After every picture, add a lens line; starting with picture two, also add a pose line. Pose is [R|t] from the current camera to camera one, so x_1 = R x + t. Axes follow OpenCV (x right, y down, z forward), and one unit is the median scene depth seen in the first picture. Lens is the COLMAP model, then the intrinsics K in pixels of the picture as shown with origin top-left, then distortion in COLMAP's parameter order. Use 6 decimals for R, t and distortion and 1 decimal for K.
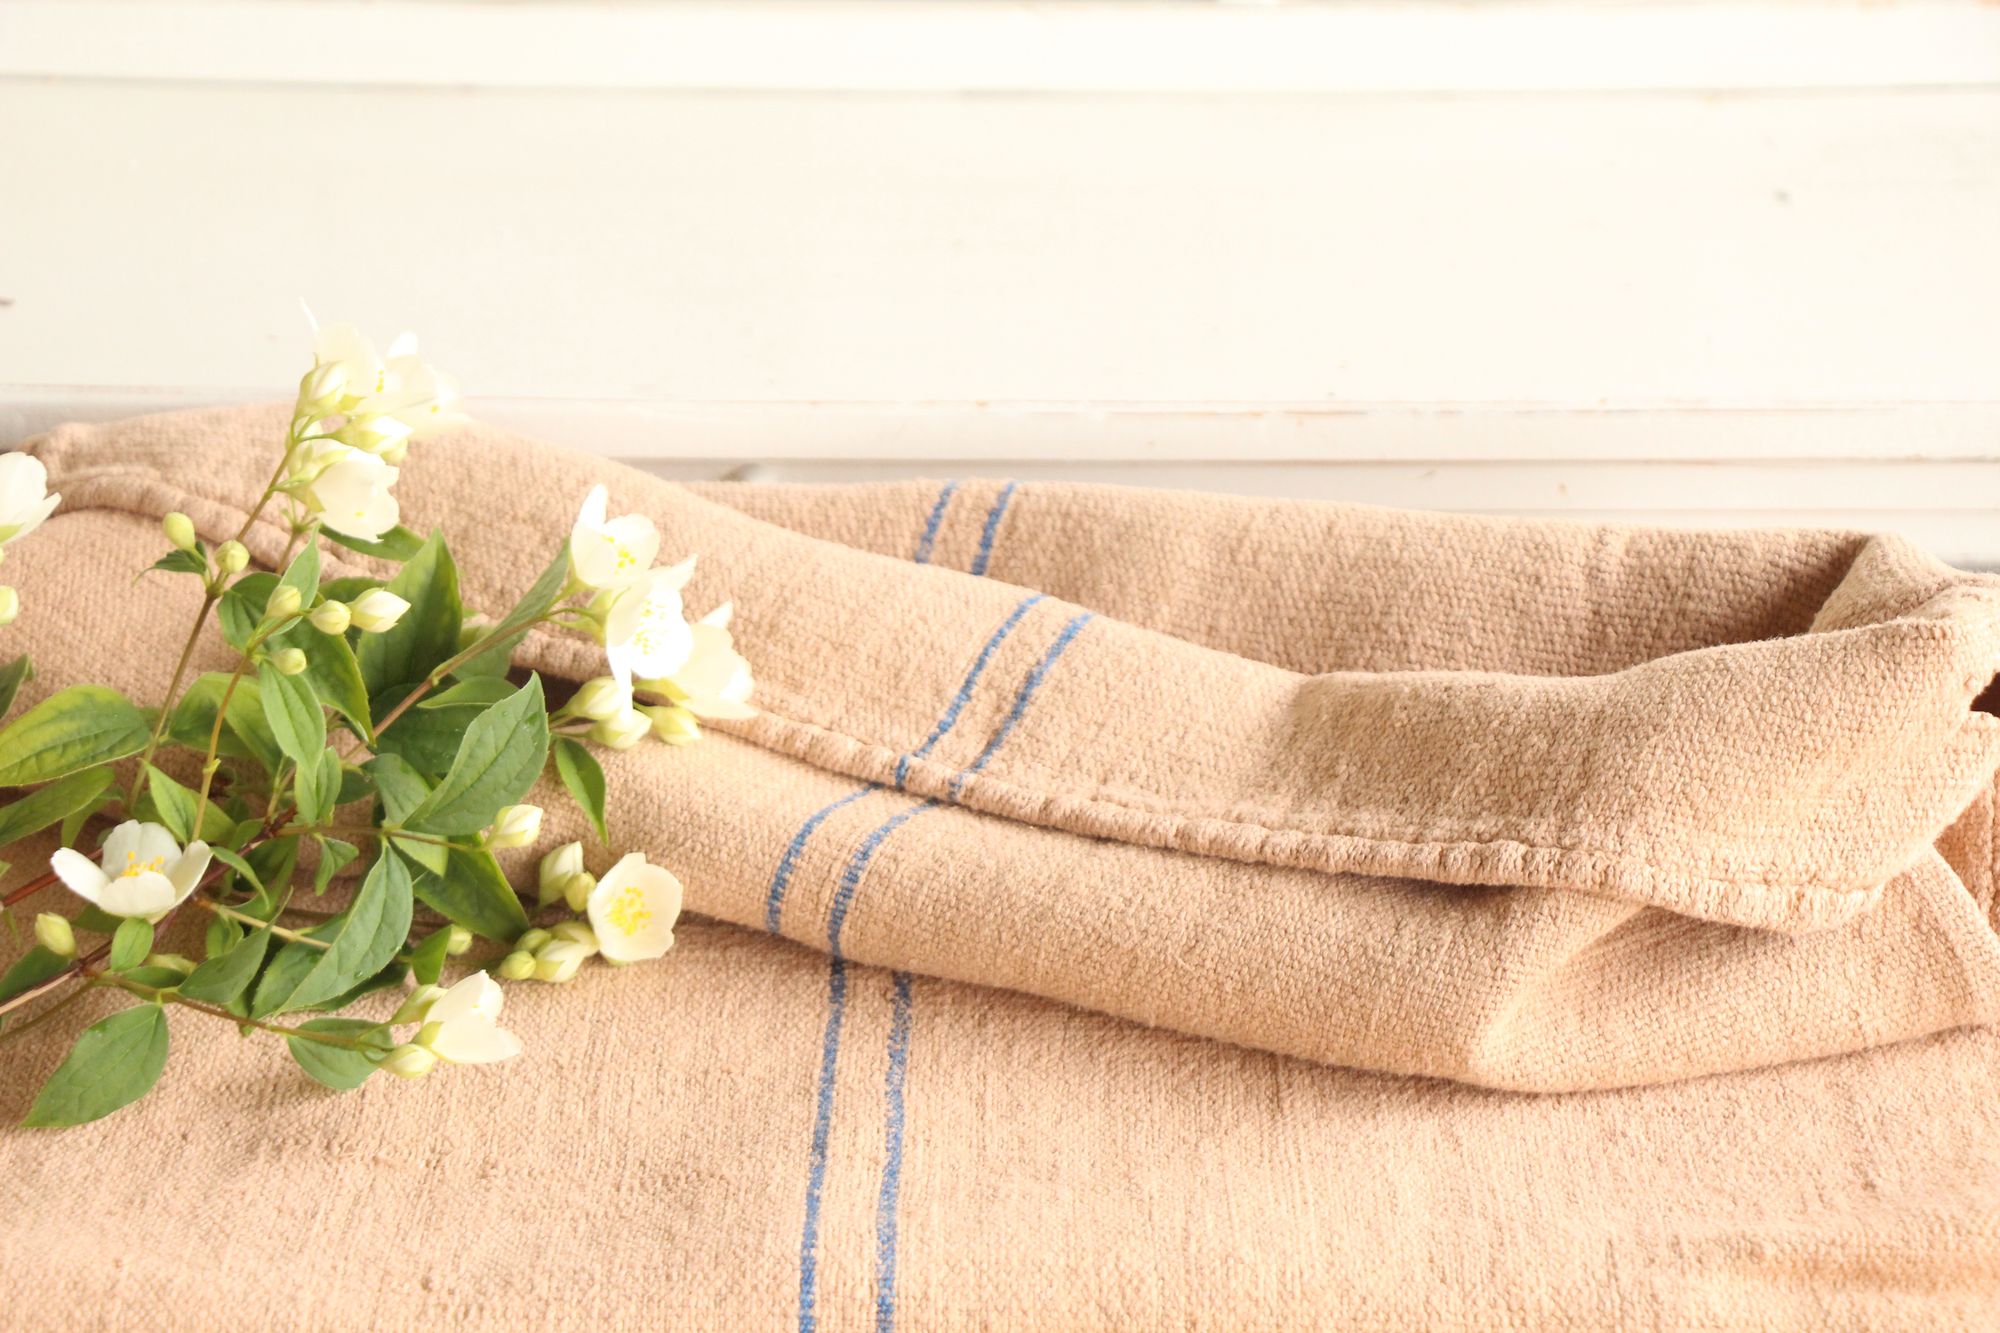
lens RADIAL K [[5768.4, 0, 1000.0], [0, 5768.4, 666.5], [0, 0, 1]] dist [0.403826, 0.732479]
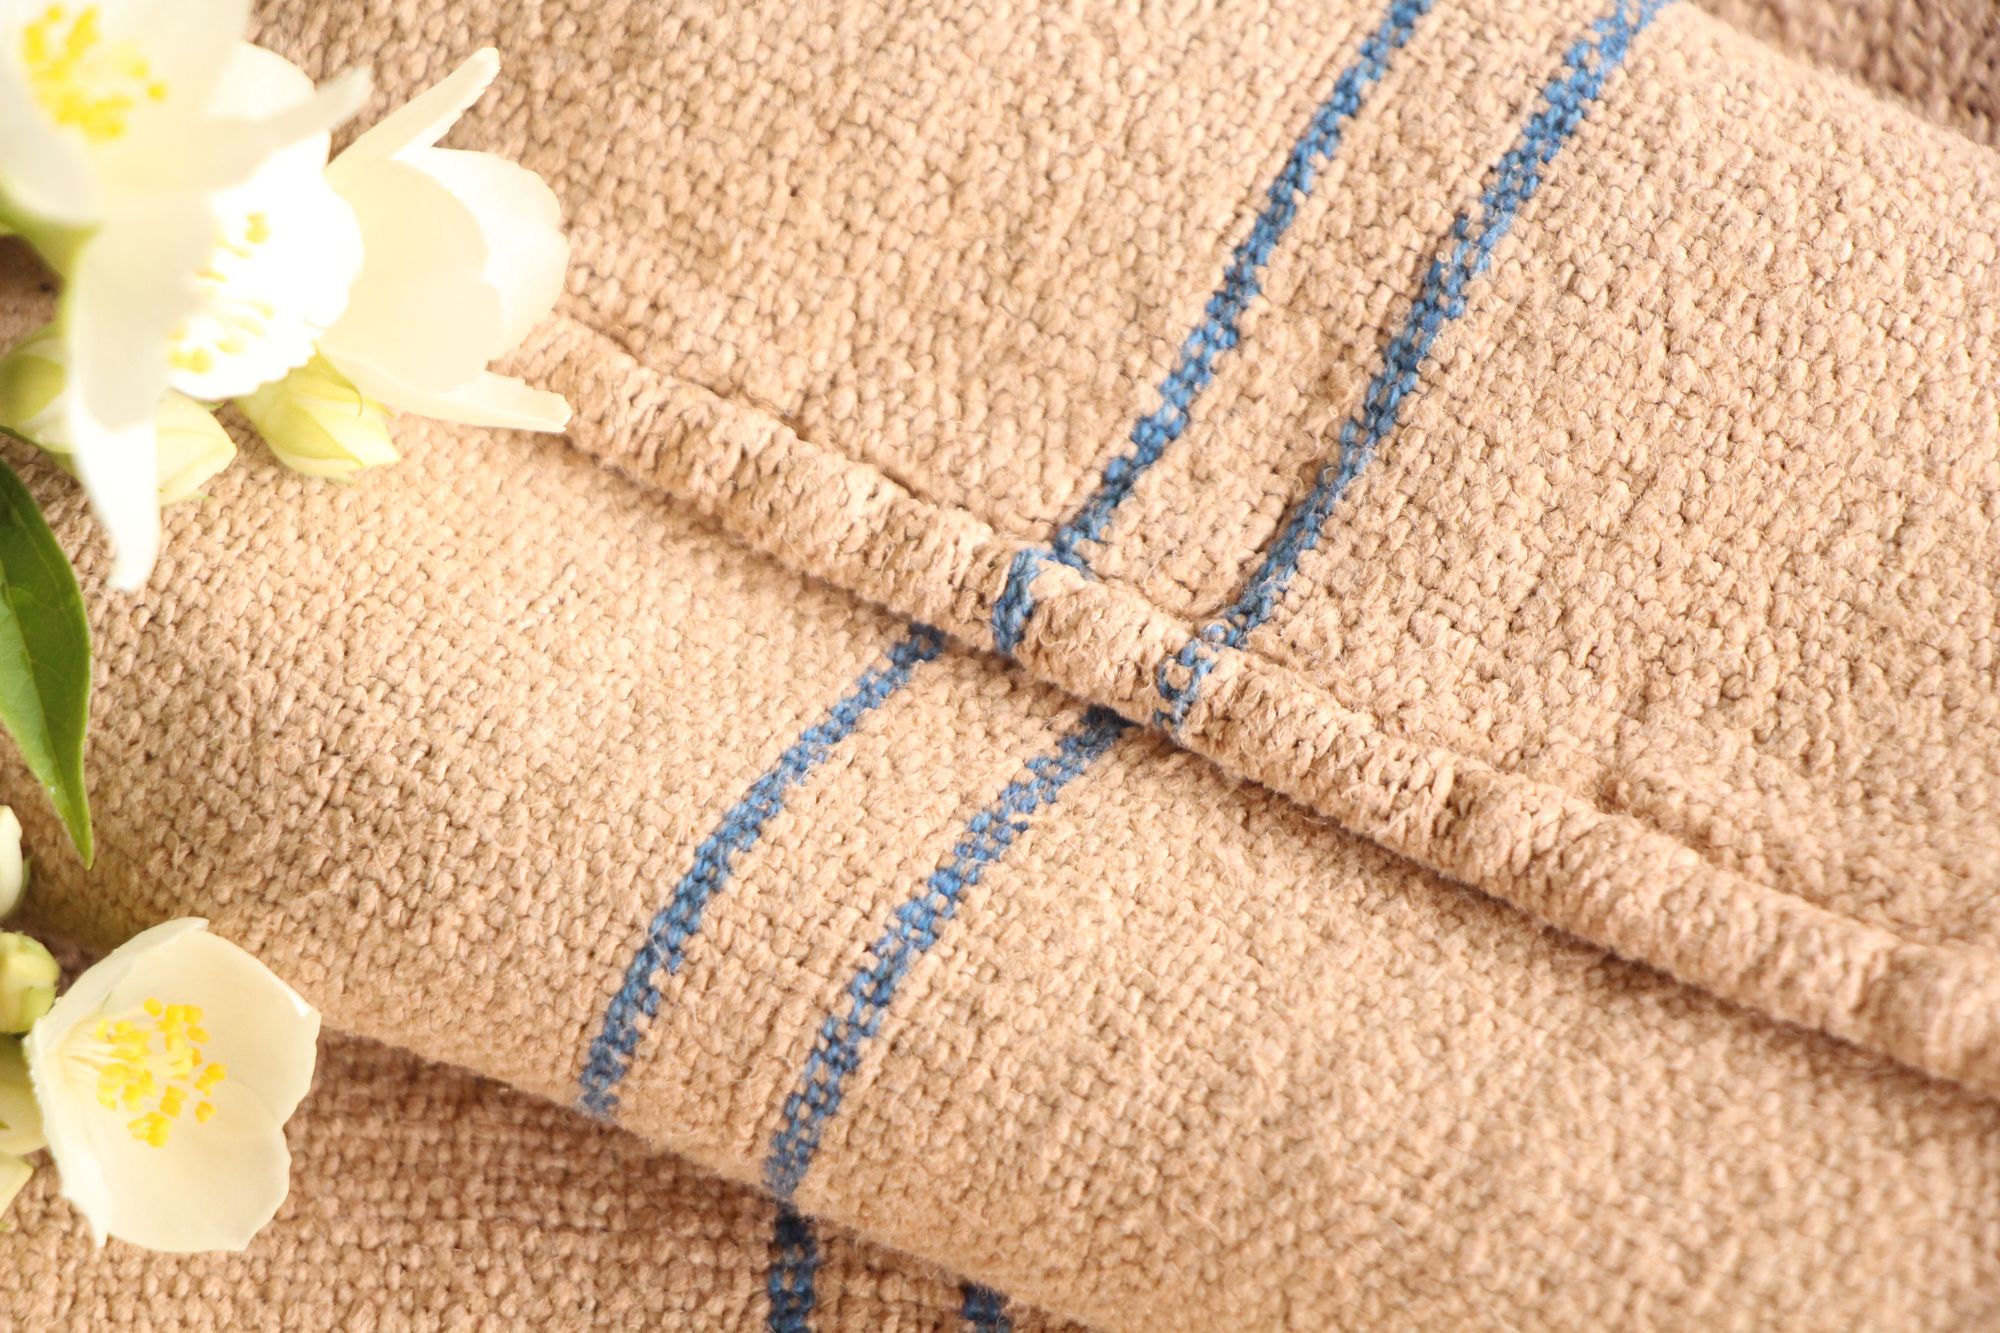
lens RADIAL K [[9397.5, 0, 998.8], [0, 9397.5, 782.6], [0, 0, 1]] dist [0.384695, 6.306814]
pose [[0.998522, 0.049029, -0.023465, -0.005151], [-0.033787, 0.898034, 0.438628, -0.206392], [0.042578, -0.437186, 0.898362, 0.531797]]
